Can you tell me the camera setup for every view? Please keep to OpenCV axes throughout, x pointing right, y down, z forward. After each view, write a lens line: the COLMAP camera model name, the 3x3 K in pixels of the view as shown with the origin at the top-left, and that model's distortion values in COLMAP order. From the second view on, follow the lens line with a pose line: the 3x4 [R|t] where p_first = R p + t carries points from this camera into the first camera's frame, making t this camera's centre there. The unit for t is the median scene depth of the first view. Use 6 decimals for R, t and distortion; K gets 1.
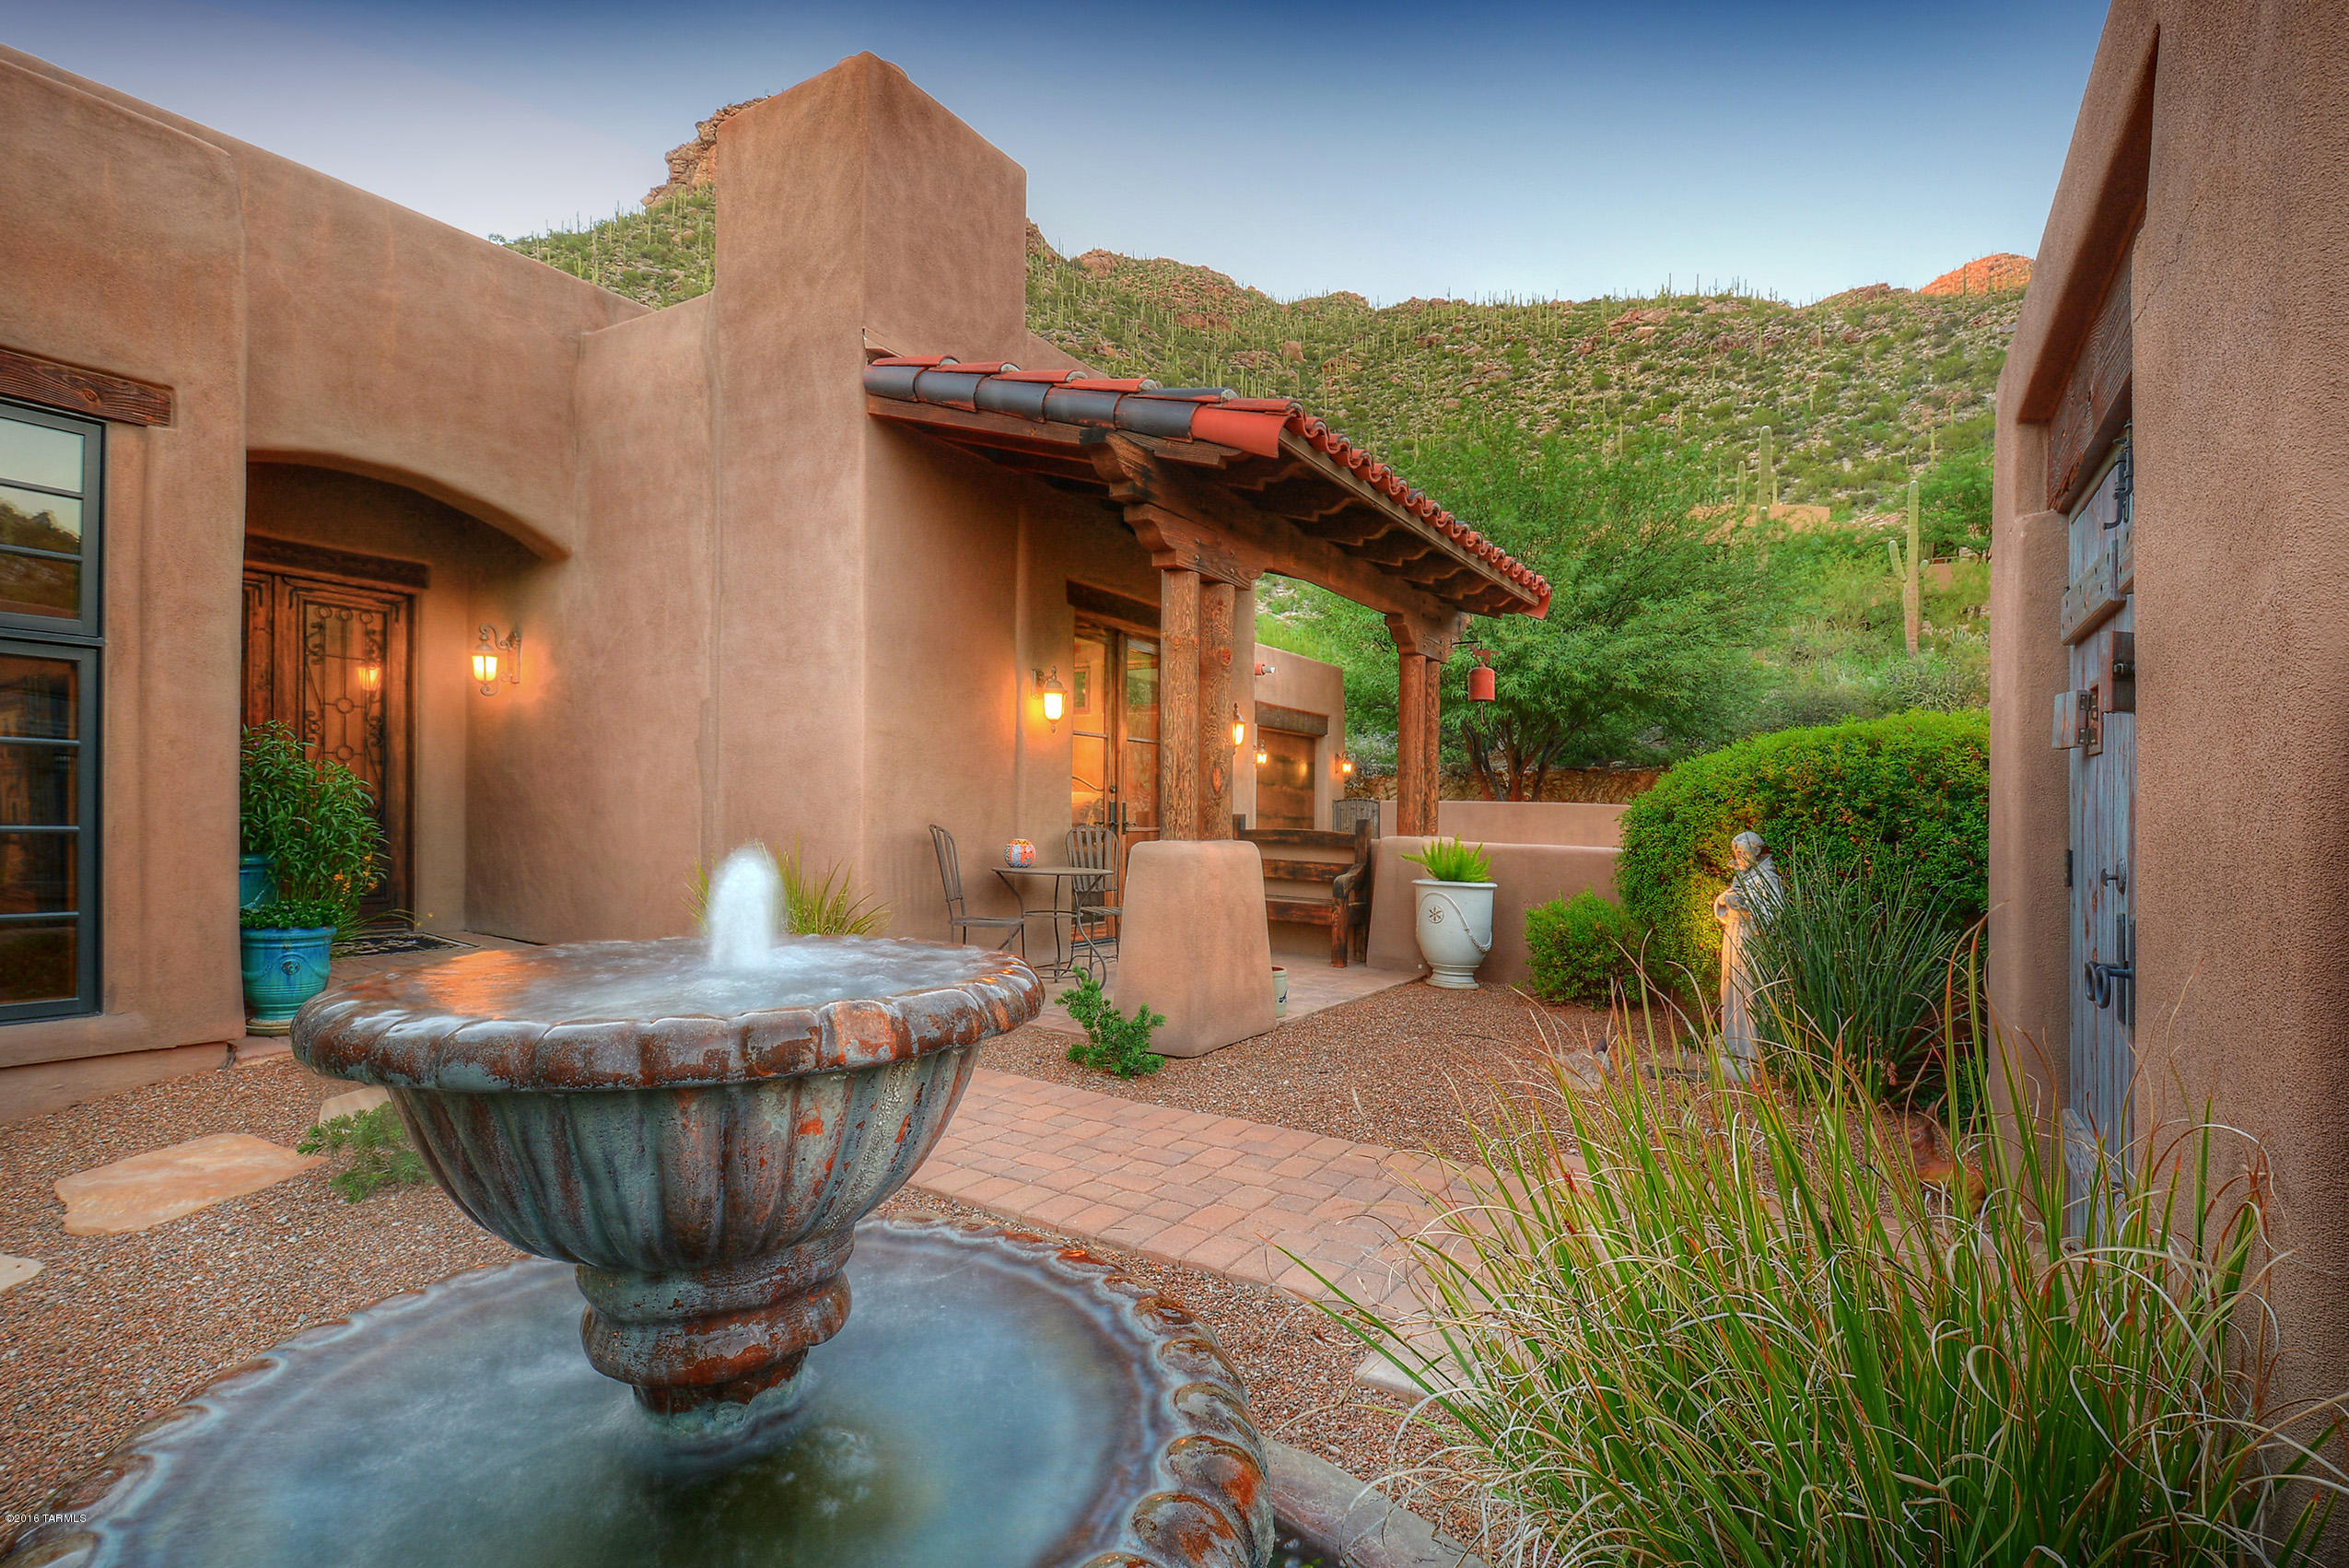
lens RADIAL K [[1124.5, 0, 1174.5], [0, 1124.5, 784.0], [0, 0, 1]] dist [0.022114, -0.022500]
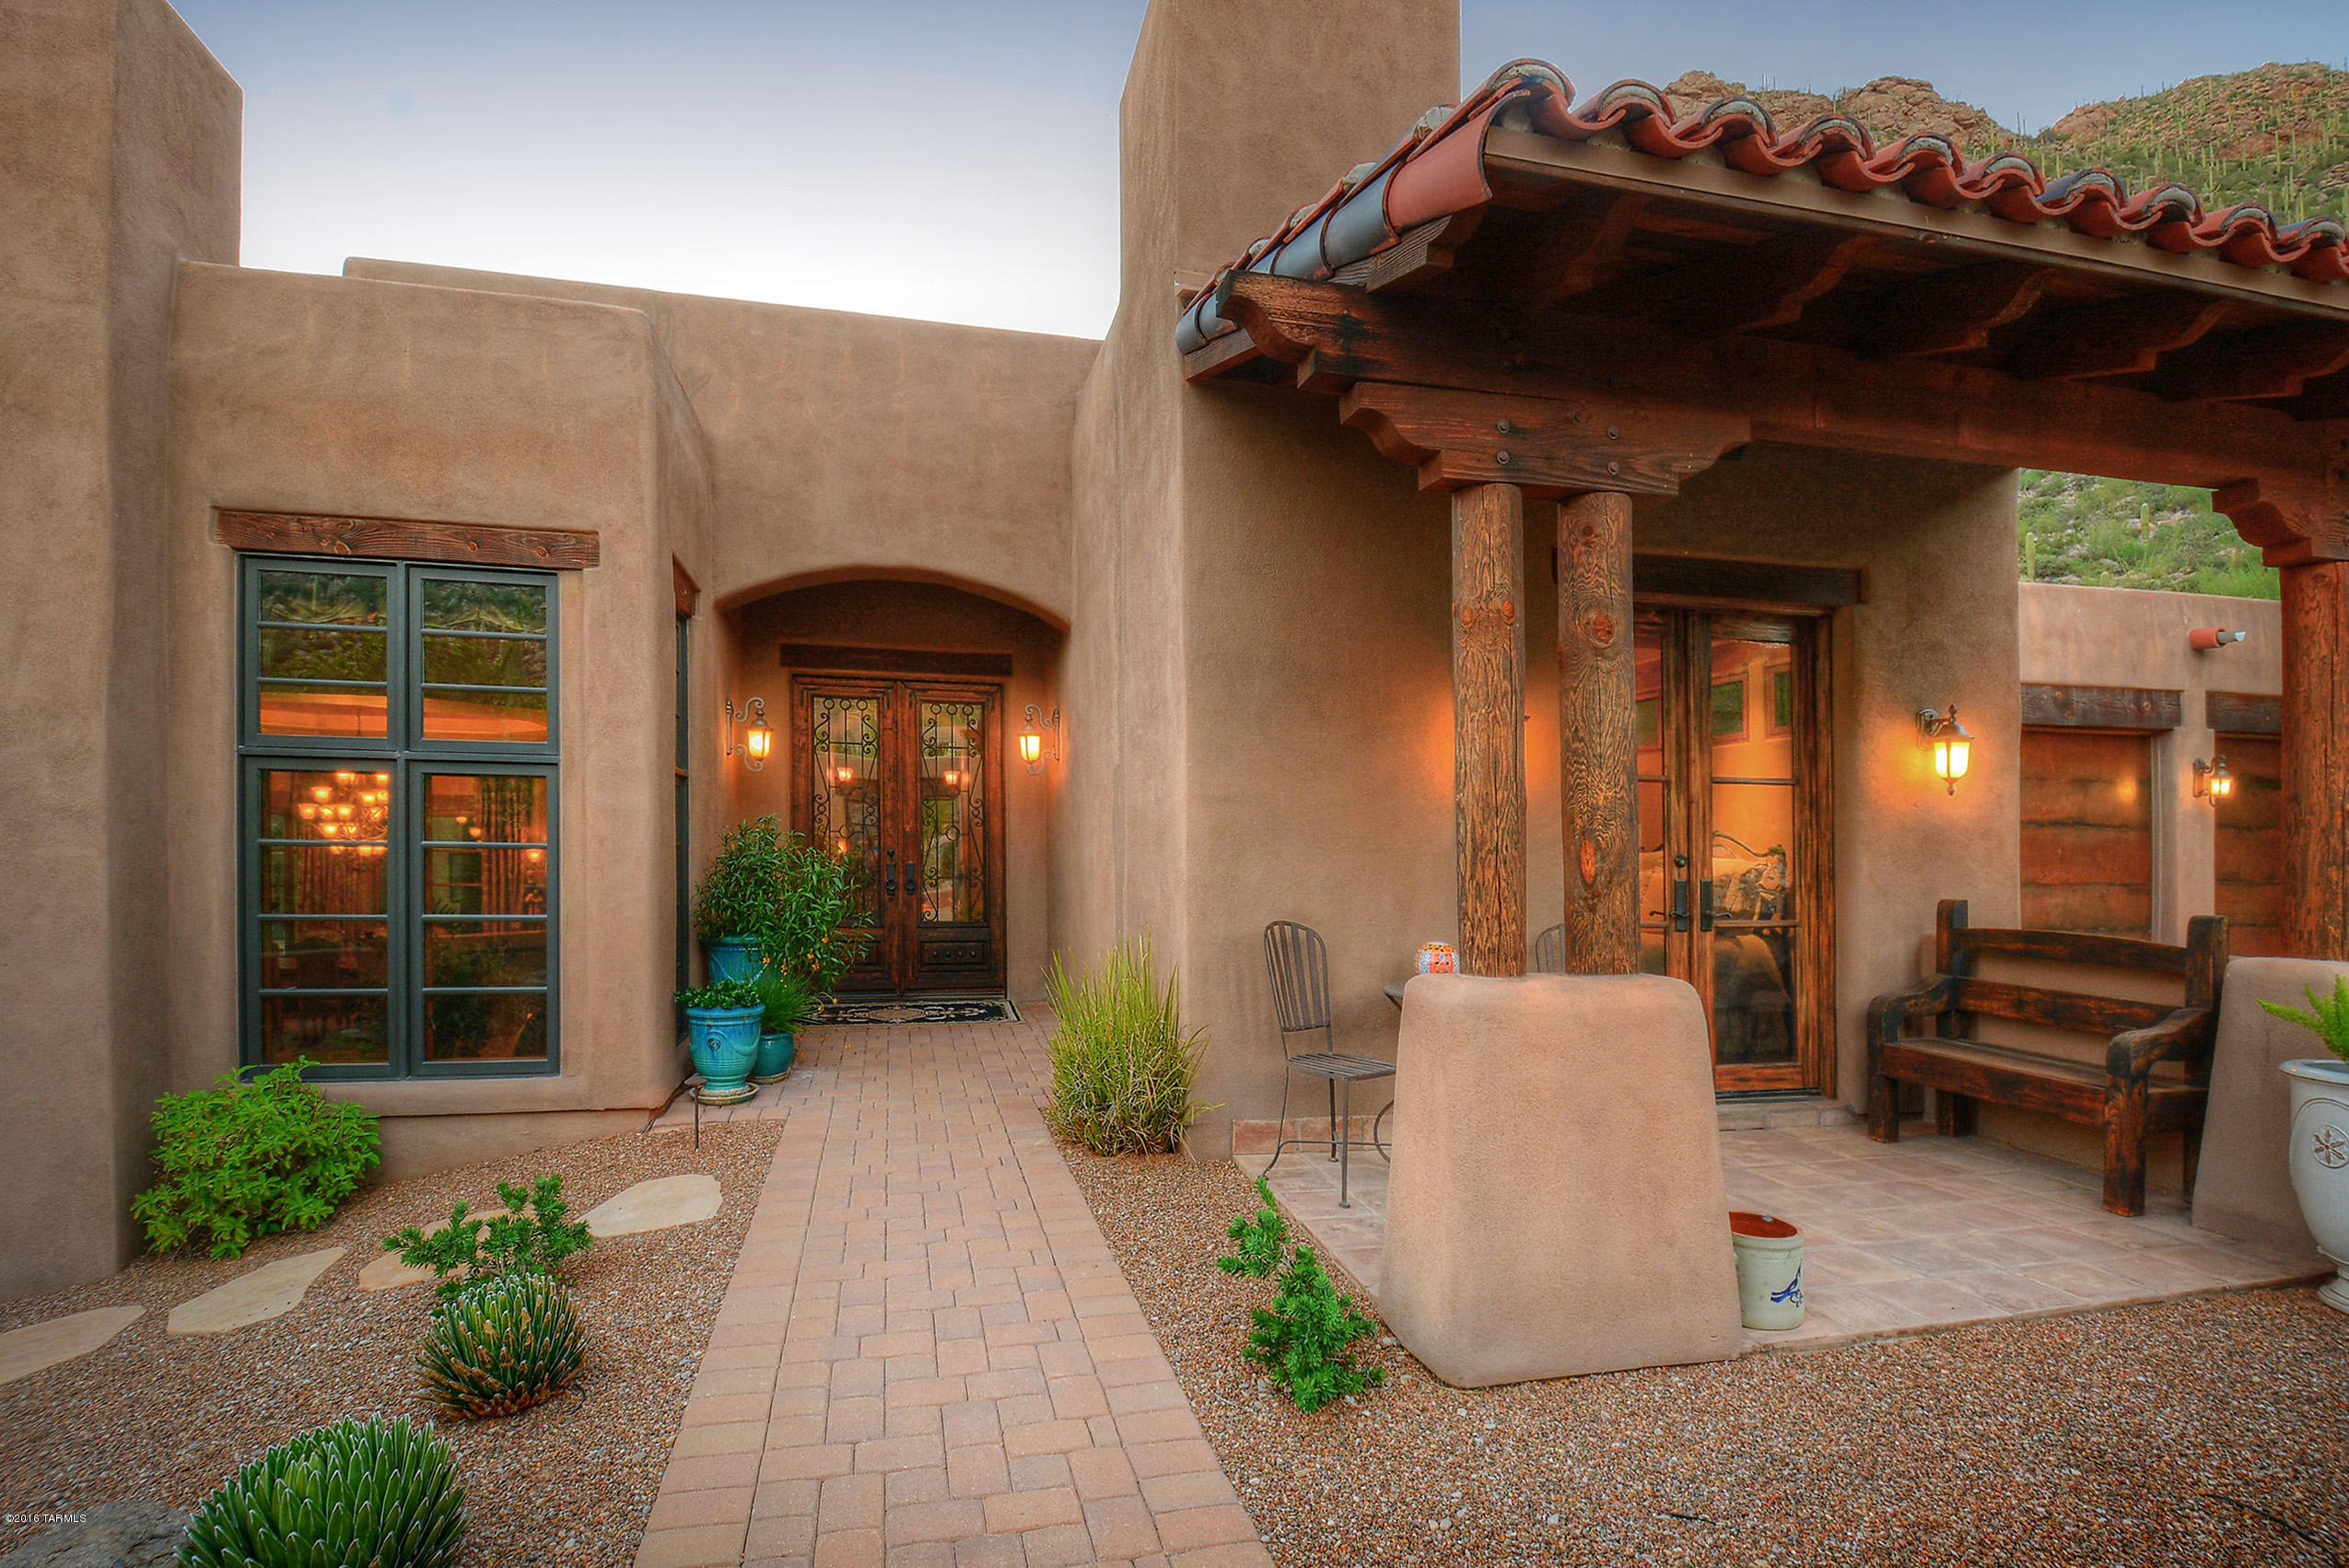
lens RADIAL K [[1141.4, 0, 1173.8], [0, 1141.4, 840.6], [0, 0, 1]] dist [0.018040, -0.018472]
pose [[0.716247, -0.019477, -0.697575, 0.252430], [0.025606, 0.999671, -0.001621, -0.016309], [0.697377, -0.016701, 0.716510, 0.428378]]
